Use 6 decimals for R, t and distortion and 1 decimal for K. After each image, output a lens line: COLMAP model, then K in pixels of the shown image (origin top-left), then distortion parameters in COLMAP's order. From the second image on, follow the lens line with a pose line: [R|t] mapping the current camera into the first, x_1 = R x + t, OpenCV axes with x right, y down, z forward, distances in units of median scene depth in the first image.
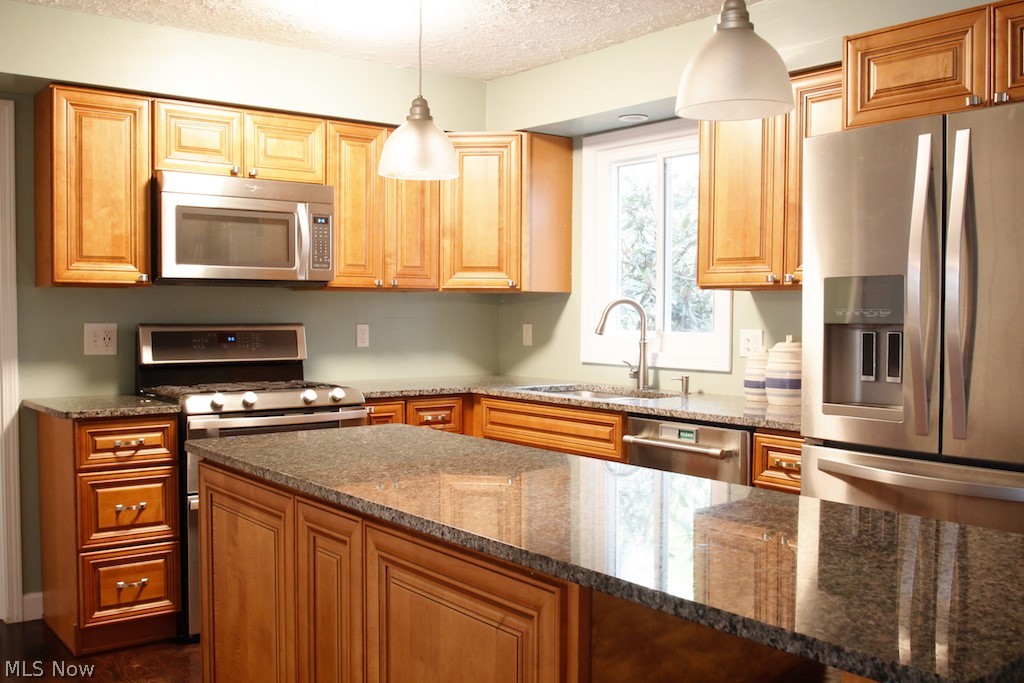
lens RADIAL K [[976.5, 0, 512.2], [0, 976.5, 344.3], [0, 0, 1]] dist [-0.060912, 0.000020]
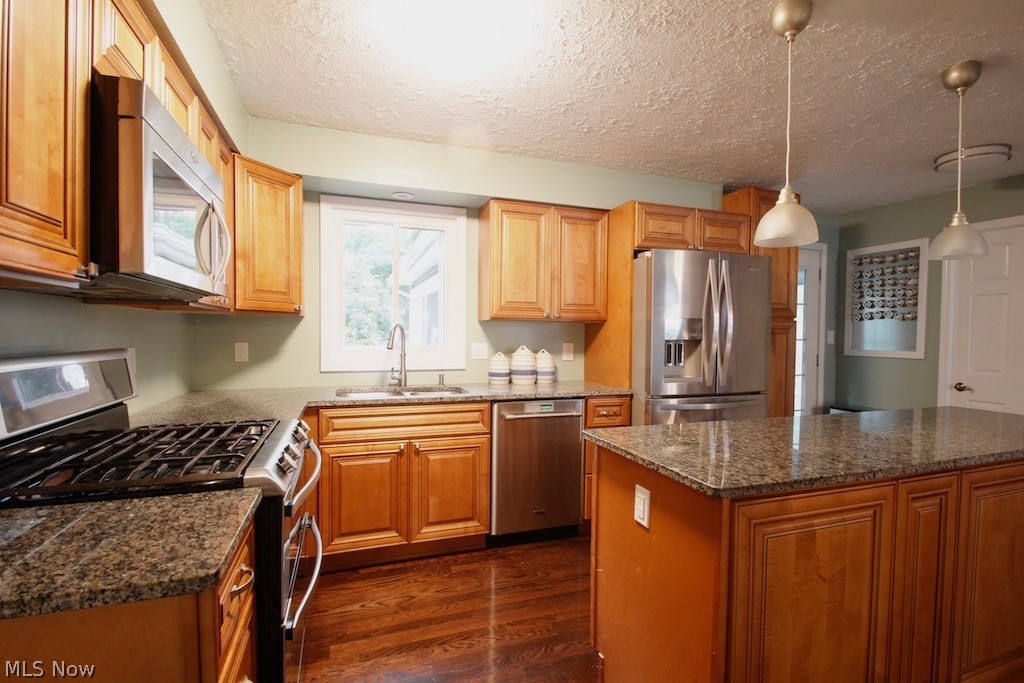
lens RADIAL K [[475.7, 0, 512.0], [0, 475.7, 341.5], [0, 0, 1]] dist [-0.000310, 0.000107]
pose [[0.322680, -0.021987, 0.946253, -0.813098], [0.025212, 0.999575, 0.014628, -0.043975], [-0.946172, 0.019137, 0.323098, 1.058584]]
